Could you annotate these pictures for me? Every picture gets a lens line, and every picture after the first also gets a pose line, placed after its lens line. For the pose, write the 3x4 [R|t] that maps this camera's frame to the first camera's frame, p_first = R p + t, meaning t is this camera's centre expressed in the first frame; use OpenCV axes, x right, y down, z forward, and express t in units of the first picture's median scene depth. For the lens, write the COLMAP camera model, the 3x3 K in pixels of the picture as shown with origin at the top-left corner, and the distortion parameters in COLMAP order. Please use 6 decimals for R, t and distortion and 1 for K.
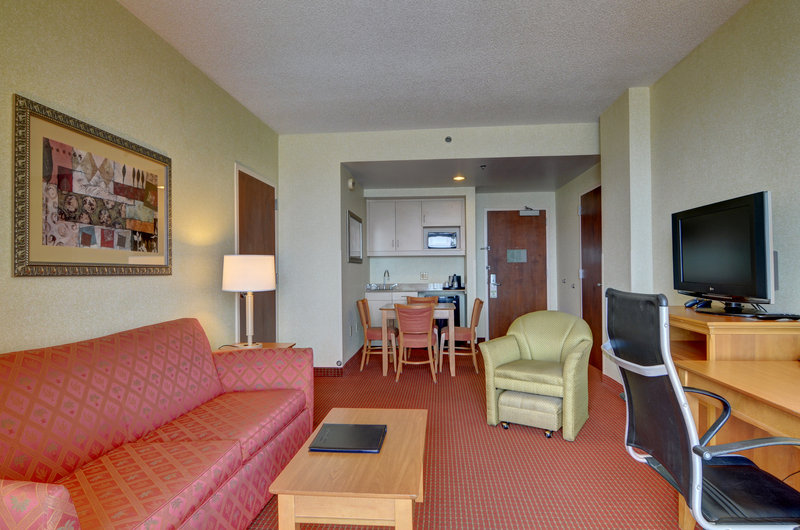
lens RADIAL K [[441.1, 0, 400.2], [0, 441.1, 262.5], [0, 0, 1]] dist [-0.000804, -0.000242]
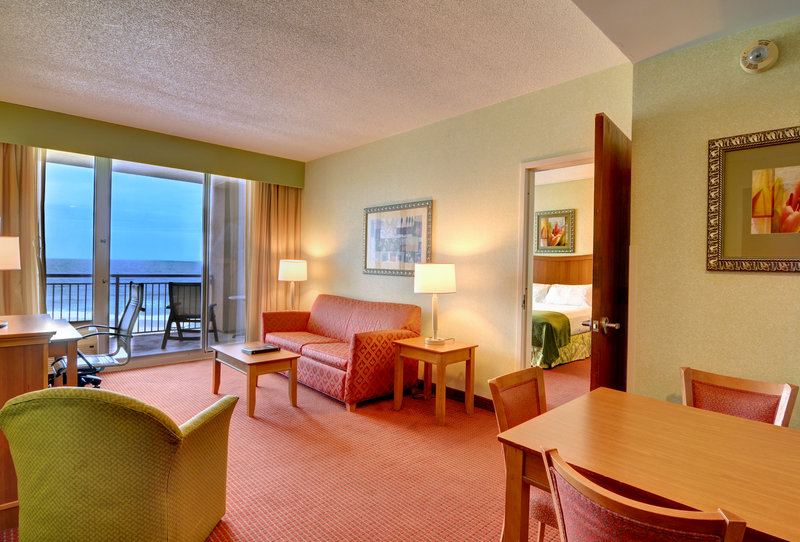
lens RADIAL K [[407.4, 0, 399.4], [0, 407.4, 273.6], [0, 0, 1]] dist [-0.000221, -0.000367]
pose [[-0.665328, 0.002351, -0.746548, 0.664642], [-0.010904, 0.999858, 0.012866, -0.002104], [0.746472, 0.016700, -0.665207, 2.093628]]
